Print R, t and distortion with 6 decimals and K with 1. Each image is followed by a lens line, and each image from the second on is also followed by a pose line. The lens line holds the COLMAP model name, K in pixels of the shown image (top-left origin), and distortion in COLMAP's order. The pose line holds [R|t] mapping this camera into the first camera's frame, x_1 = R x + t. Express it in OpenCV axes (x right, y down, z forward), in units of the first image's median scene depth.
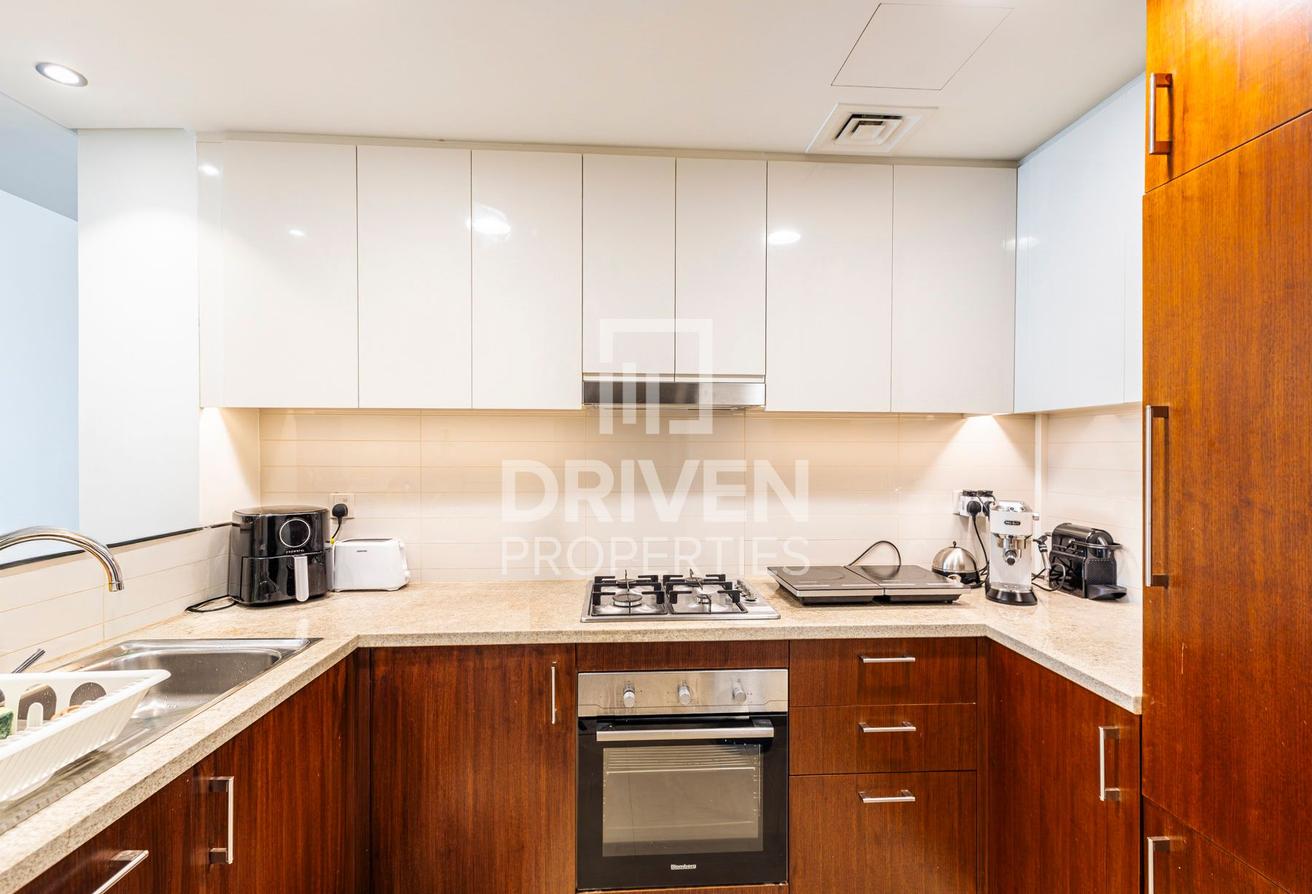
lens RADIAL K [[604.7, 0, 652.8], [0, 604.7, 454.6], [0, 0, 1]] dist [0.014930, -0.000907]
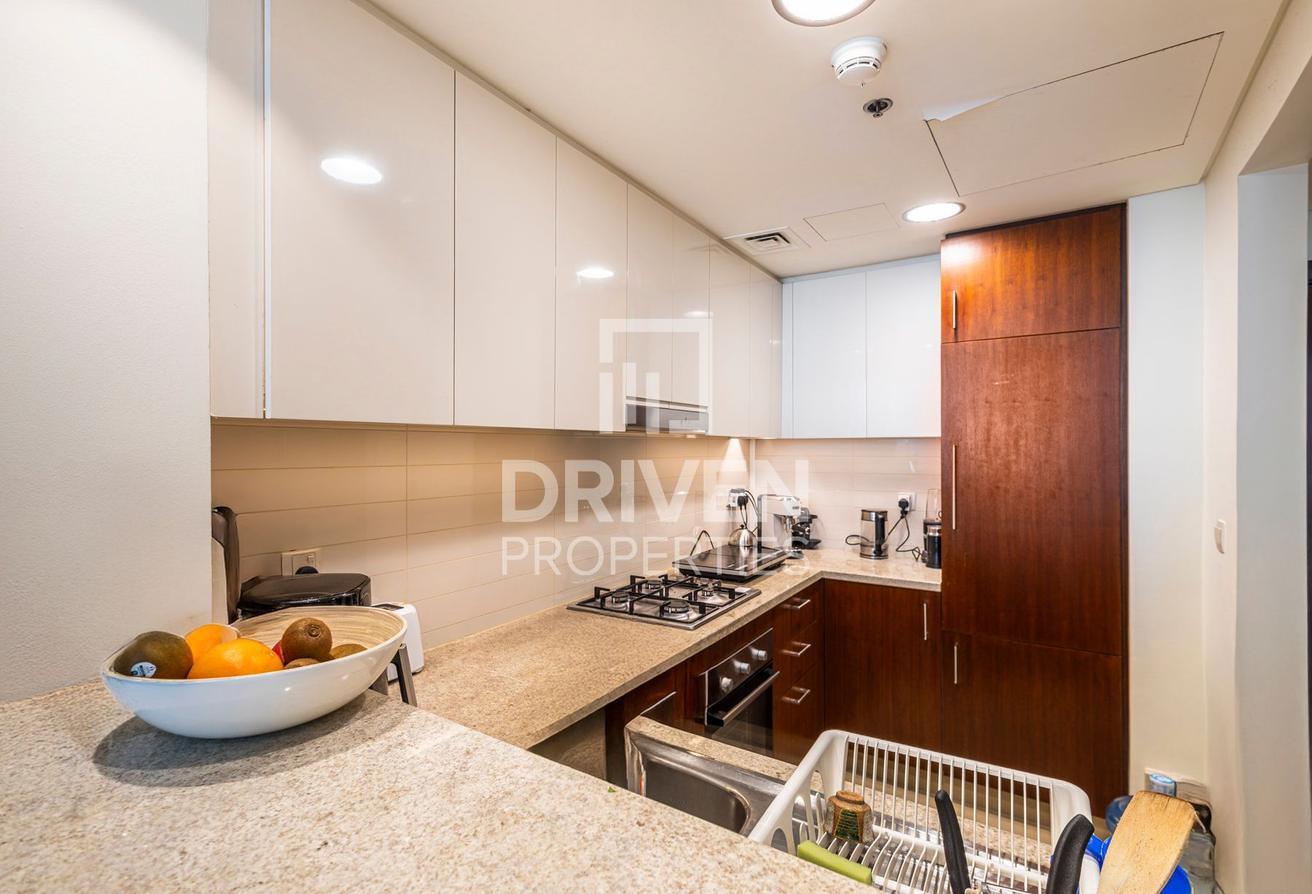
lens RADIAL K [[595.5, 0, 687.7], [0, 595.5, 449.1], [0, 0, 1]] dist [0.014128, -0.000146]
pose [[0.574803, -0.004352, 0.818280, -0.949361], [0.008221, 0.999966, -0.000456, -0.047433], [-0.818251, 0.006989, 0.574819, 0.366001]]
